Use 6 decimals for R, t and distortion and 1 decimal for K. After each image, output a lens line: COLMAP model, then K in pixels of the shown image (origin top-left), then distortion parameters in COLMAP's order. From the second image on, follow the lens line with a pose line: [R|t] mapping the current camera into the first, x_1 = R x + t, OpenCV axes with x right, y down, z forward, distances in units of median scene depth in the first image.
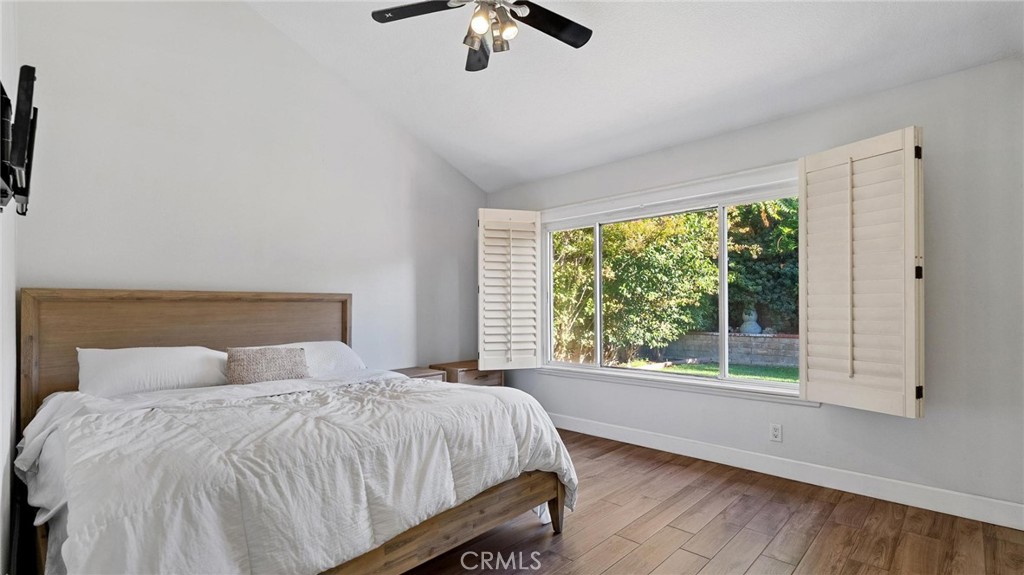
lens RADIAL K [[472.6, 0, 510.0], [0, 472.6, 302.1], [0, 0, 1]] dist [-0.002626, 0.000474]
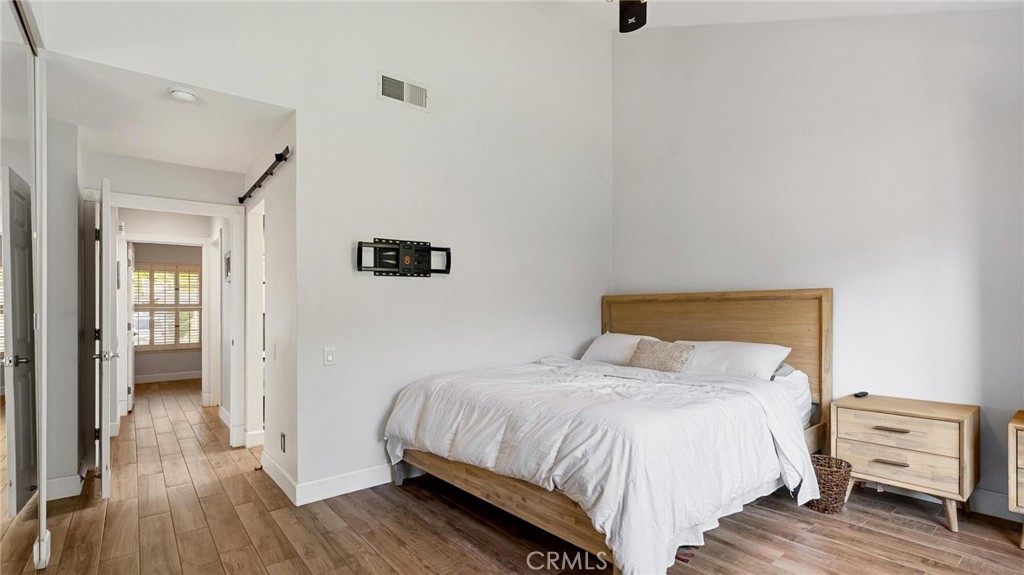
lens RADIAL K [[472.6, 0, 510.0], [0, 472.6, 302.1], [0, 0, 1]] dist [-0.002626, 0.000474]
pose [[-0.123144, -0.007561, -0.992360, 0.663090], [0.021731, 0.999711, -0.010314, 0.002805], [0.992151, -0.022835, -0.122944, 0.724570]]
